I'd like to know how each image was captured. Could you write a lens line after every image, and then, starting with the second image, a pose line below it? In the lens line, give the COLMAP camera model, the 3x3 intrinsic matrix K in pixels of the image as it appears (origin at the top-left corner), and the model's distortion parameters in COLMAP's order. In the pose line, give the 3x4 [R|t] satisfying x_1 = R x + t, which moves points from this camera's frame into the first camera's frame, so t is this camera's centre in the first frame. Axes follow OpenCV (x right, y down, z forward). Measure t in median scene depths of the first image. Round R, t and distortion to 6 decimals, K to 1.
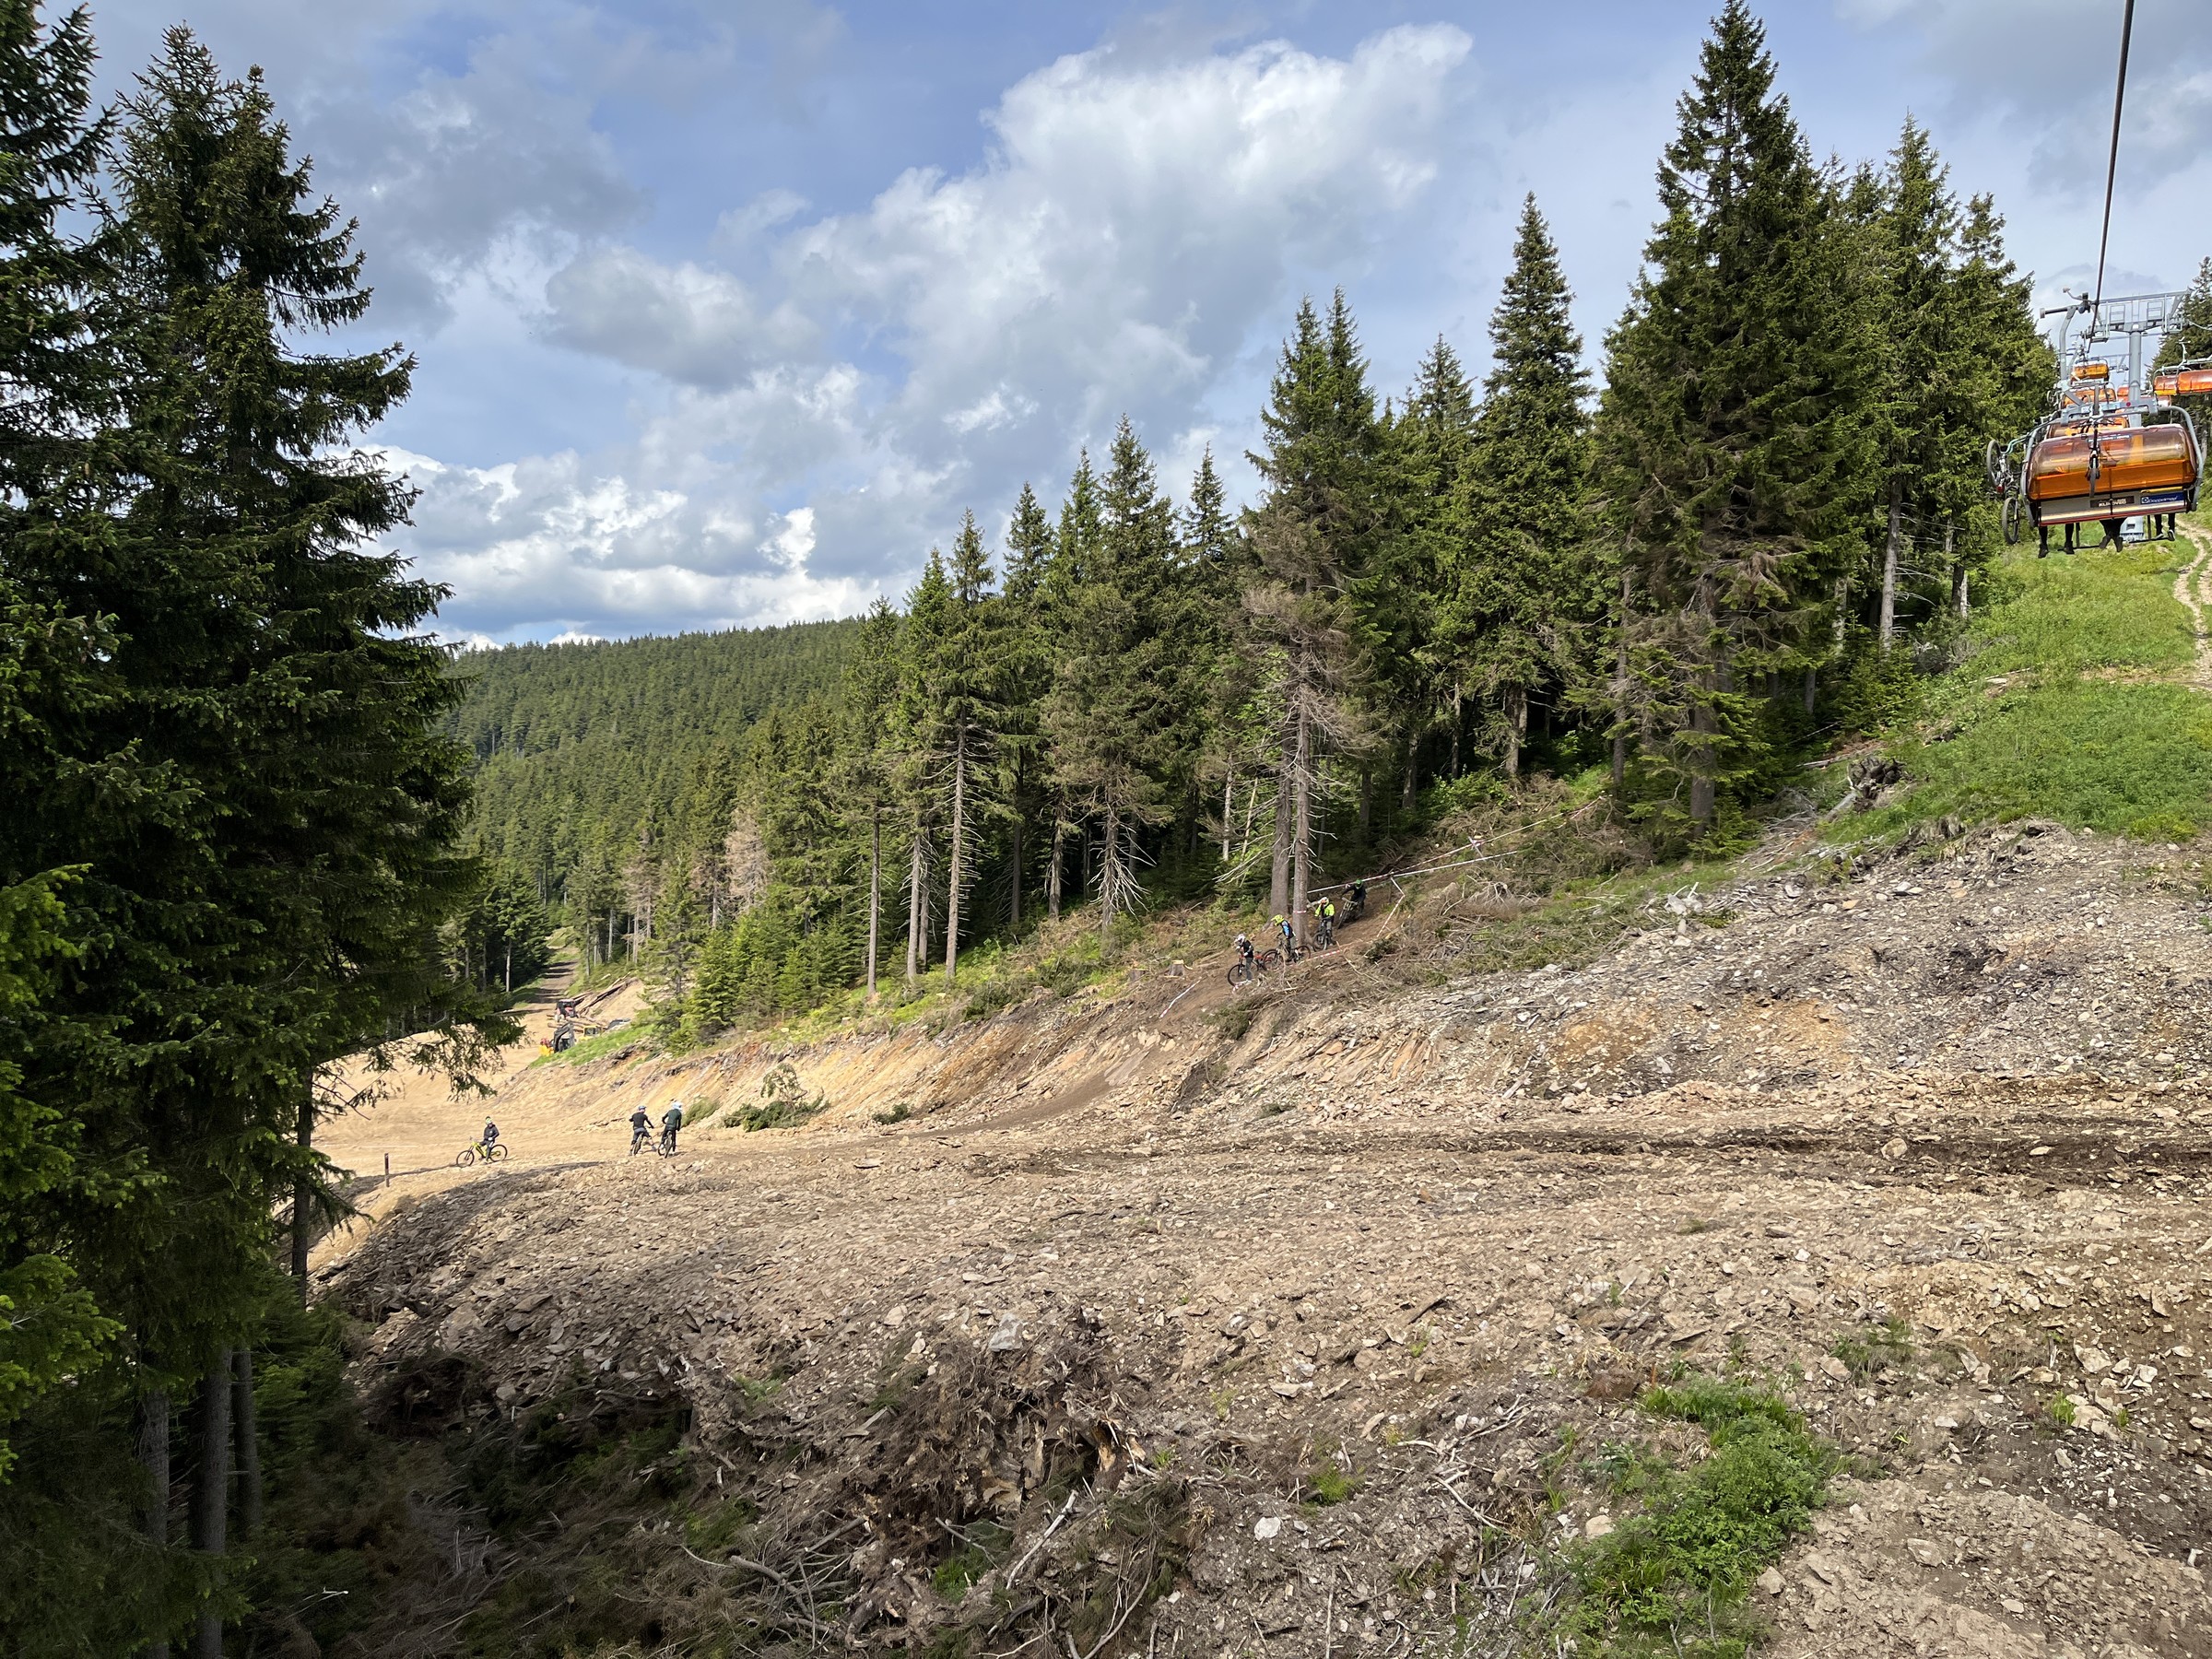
lens RADIAL K [[1705.9, 0, 1035.6], [0, 1705.9, 850.4], [0, 0, 1]] dist [0.039011, -0.044894]
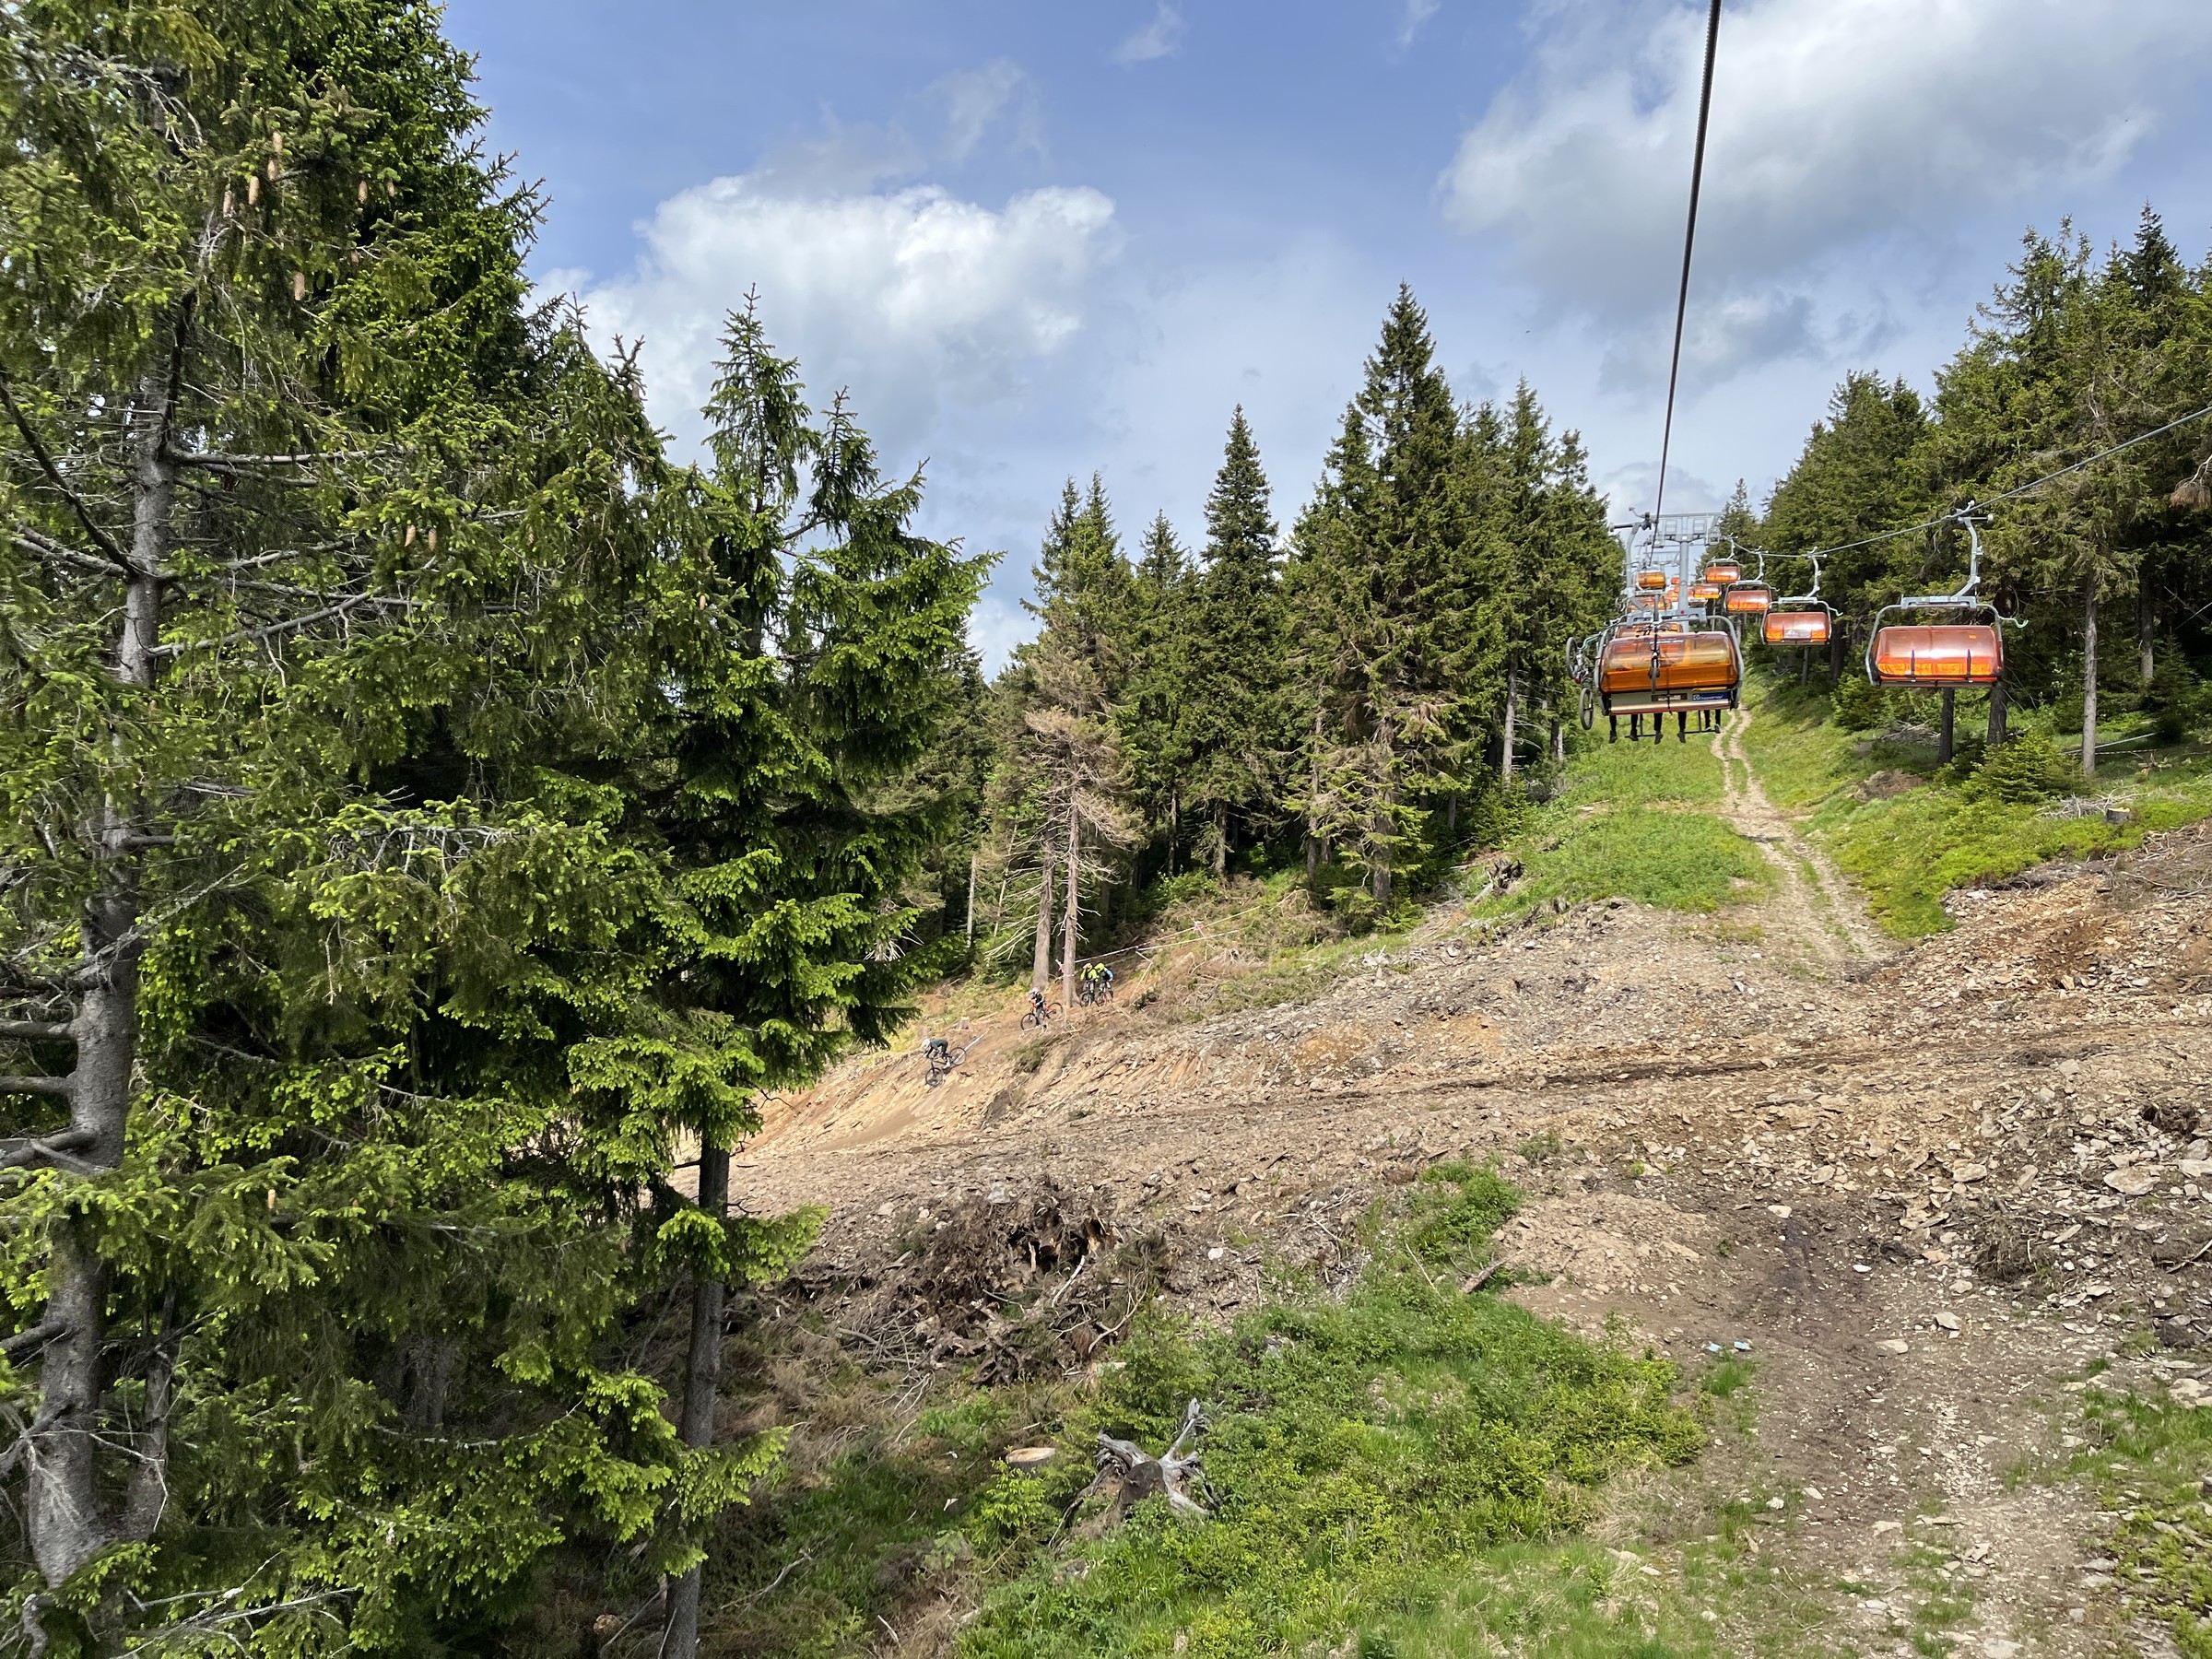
lens RADIAL K [[1703.4, 0, 1043.1], [0, 1703.4, 854.4], [0, 0, 1]] dist [0.052202, -0.082561]
pose [[0.978342, 0.029887, 0.204826, -0.116702], [-0.015741, 0.997398, -0.070346, 0.036066], [-0.206396, 0.065598, 0.976267, -0.193221]]
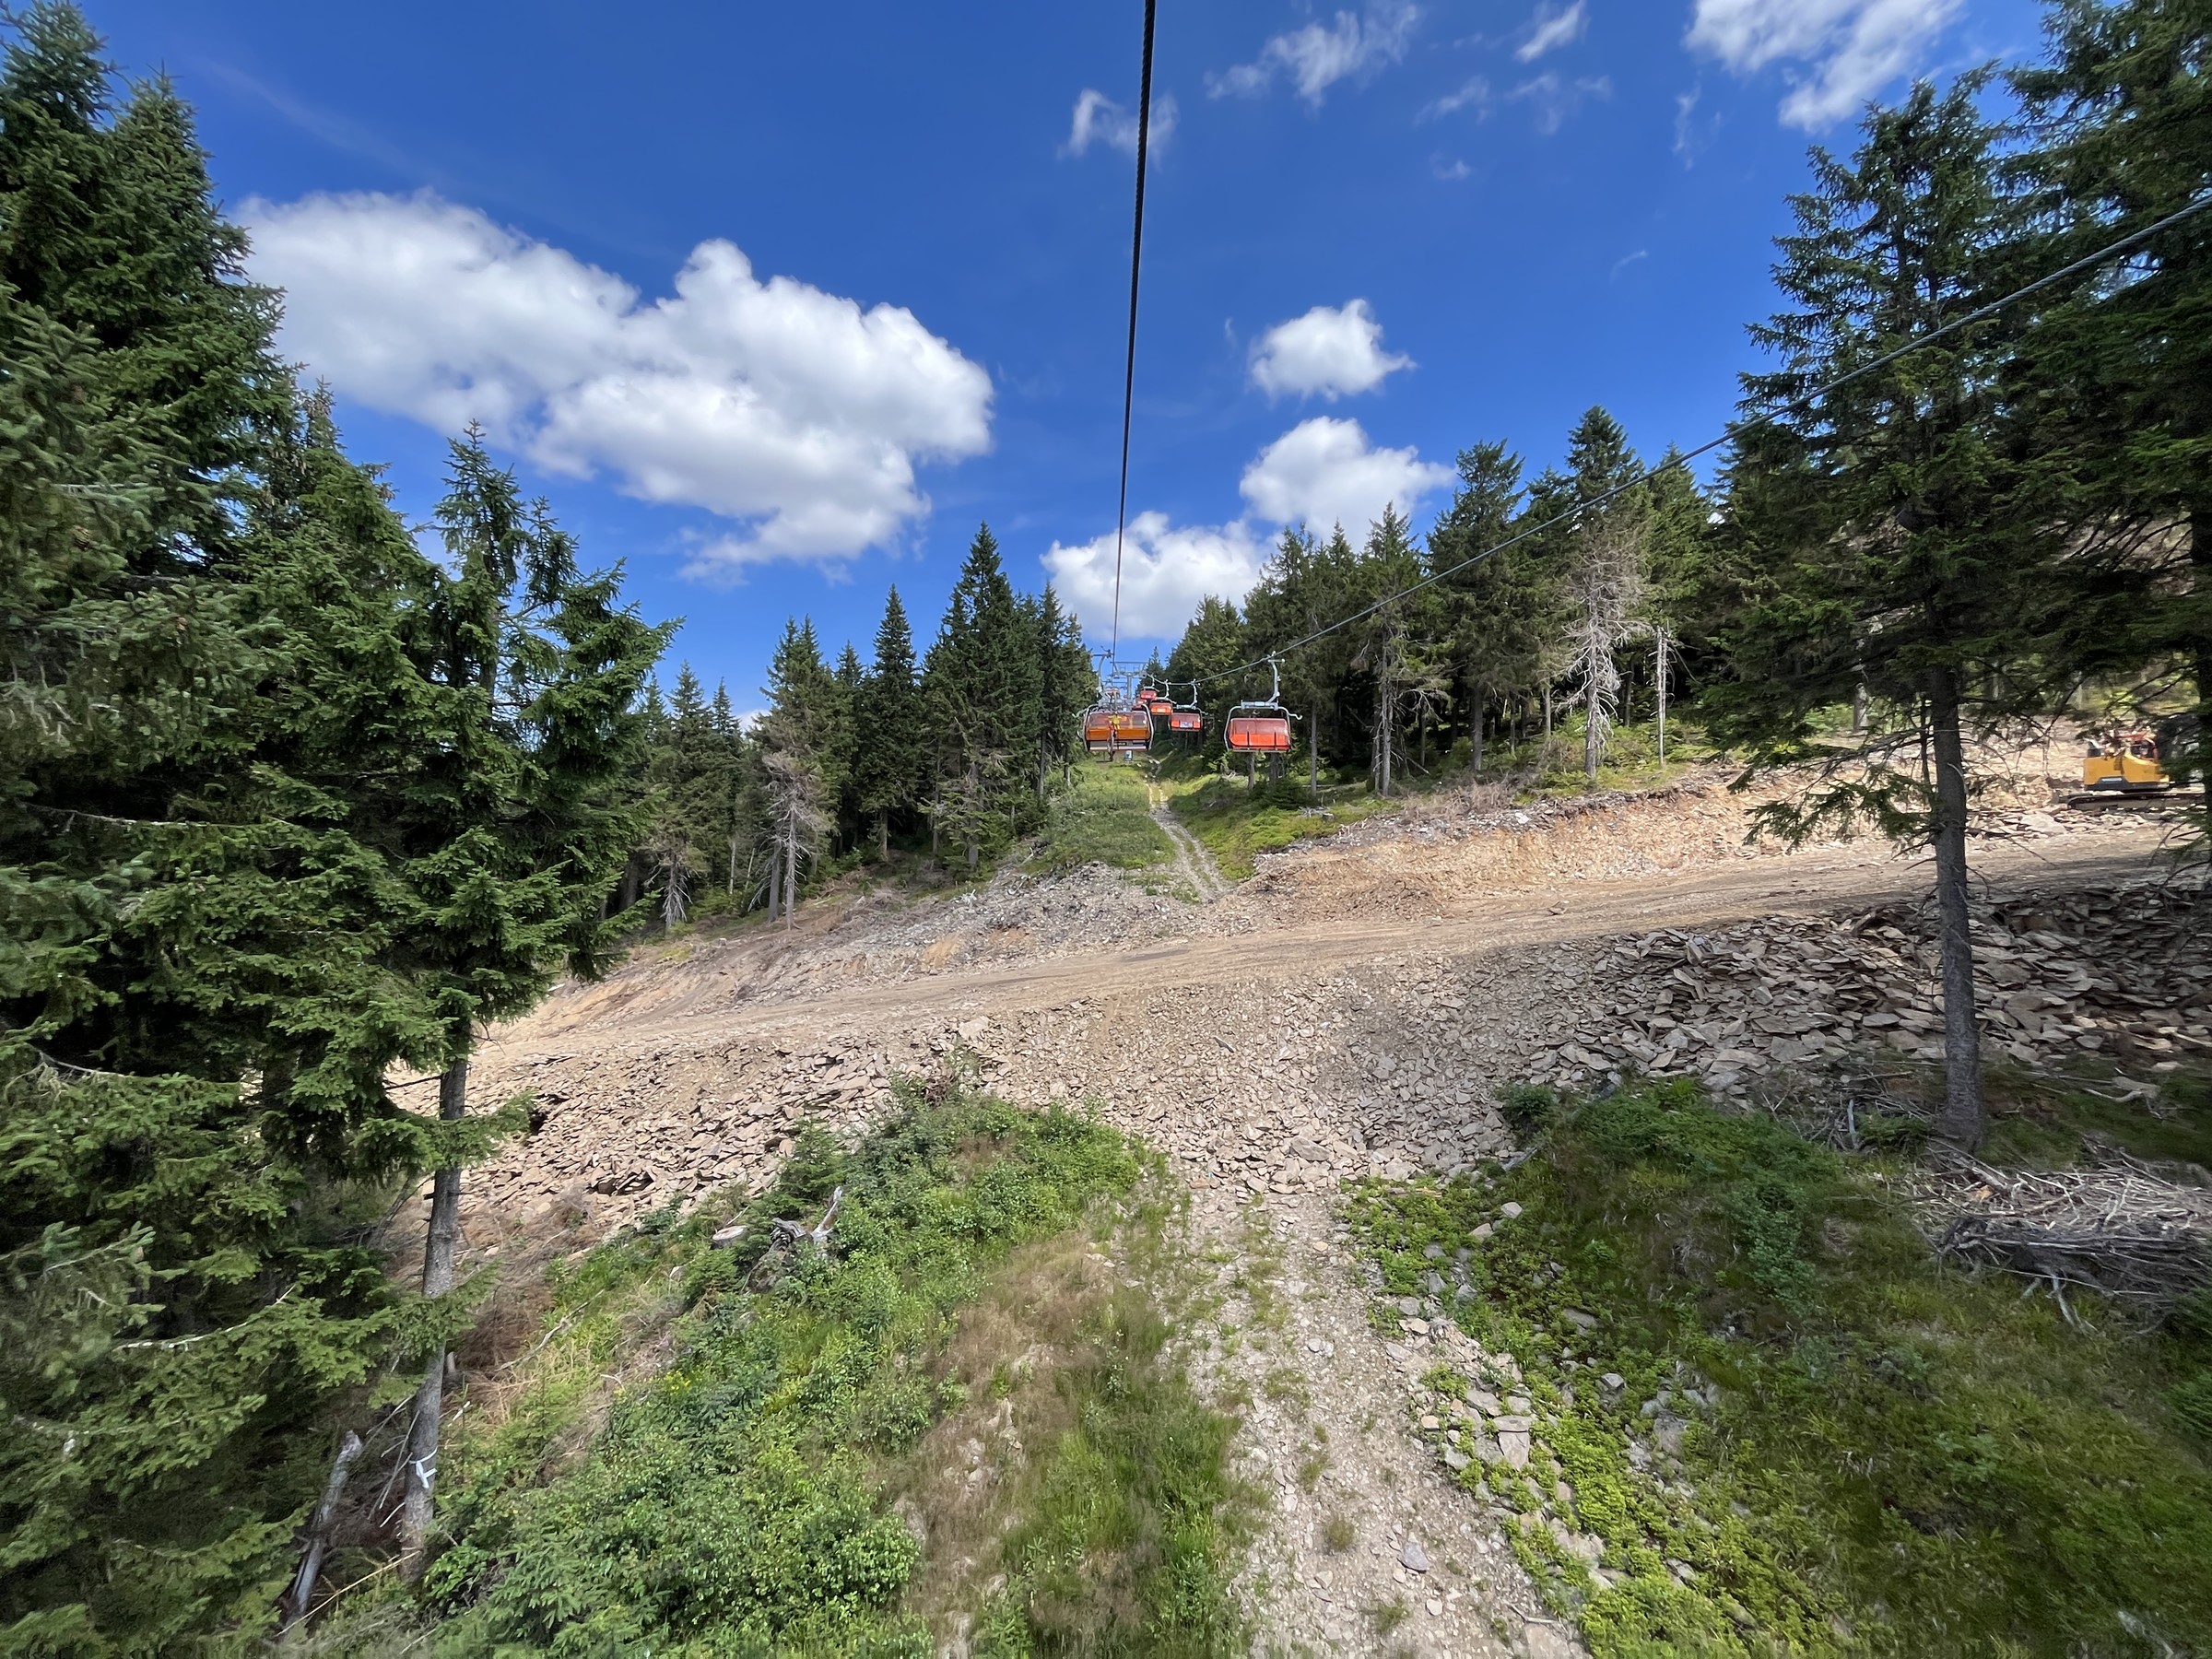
lens RADIAL K [[929.8, 0, 1110.4], [0, 929.8, 819.0], [0, 0, 1]] dist [-0.000637, 0.000145]
pose [[0.856422, 0.033918, 0.515160, -0.094730], [0.015218, 0.995748, -0.090858, 0.032810], [-0.516051, 0.085652, 0.852264, -0.161546]]
